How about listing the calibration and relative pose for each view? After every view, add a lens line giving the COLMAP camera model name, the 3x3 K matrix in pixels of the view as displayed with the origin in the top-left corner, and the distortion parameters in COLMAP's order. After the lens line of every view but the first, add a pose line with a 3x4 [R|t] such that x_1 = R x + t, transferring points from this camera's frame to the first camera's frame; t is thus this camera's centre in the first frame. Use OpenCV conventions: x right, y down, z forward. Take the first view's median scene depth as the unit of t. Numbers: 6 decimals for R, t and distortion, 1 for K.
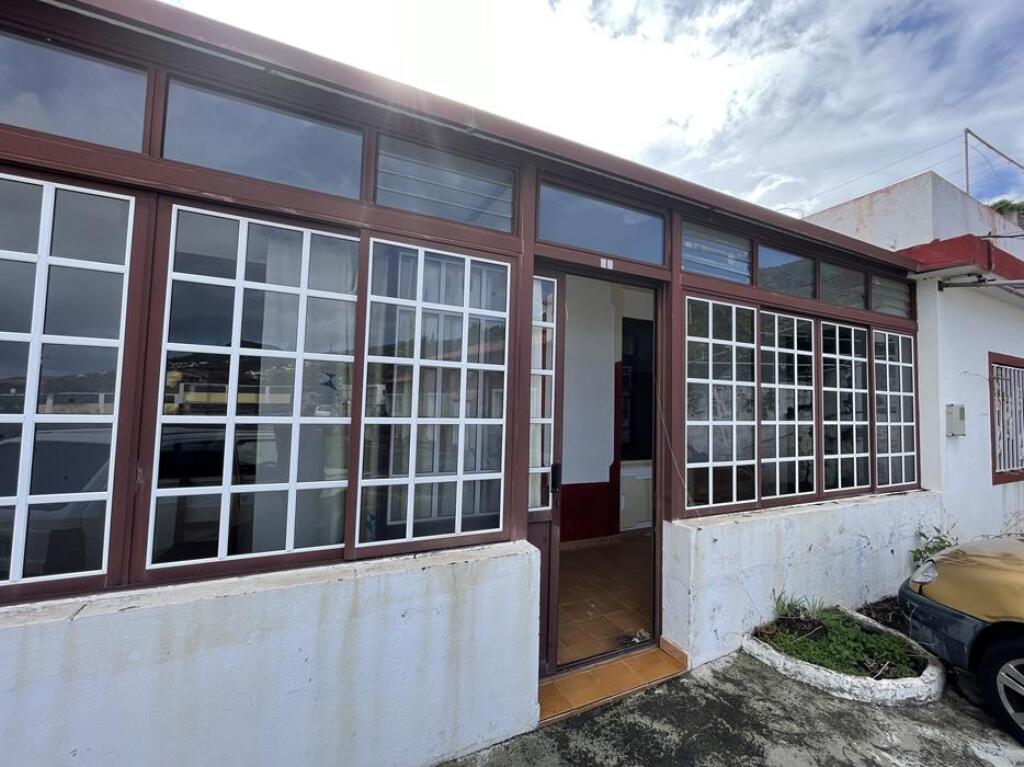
lens RADIAL K [[414.6, 0, 514.6], [0, 414.6, 383.2], [0, 0, 1]] dist [0.000498, -0.000855]
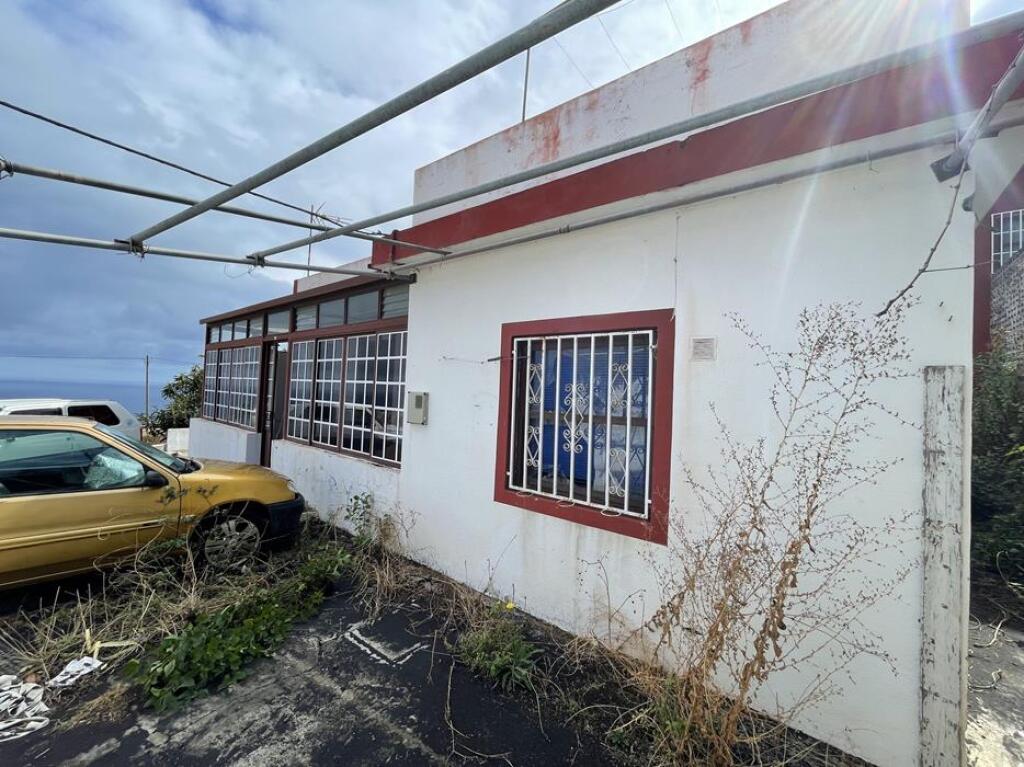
lens RADIAL K [[414.6, 0, 515.2], [0, 414.6, 373.6], [0, 0, 1]] dist [0.000498, -0.000855]
pose [[0.420759, -0.039708, -0.906303, 3.727516], [0.023207, 0.999186, -0.033004, 0.080834], [0.906876, -0.007146, 0.421338, 1.448211]]
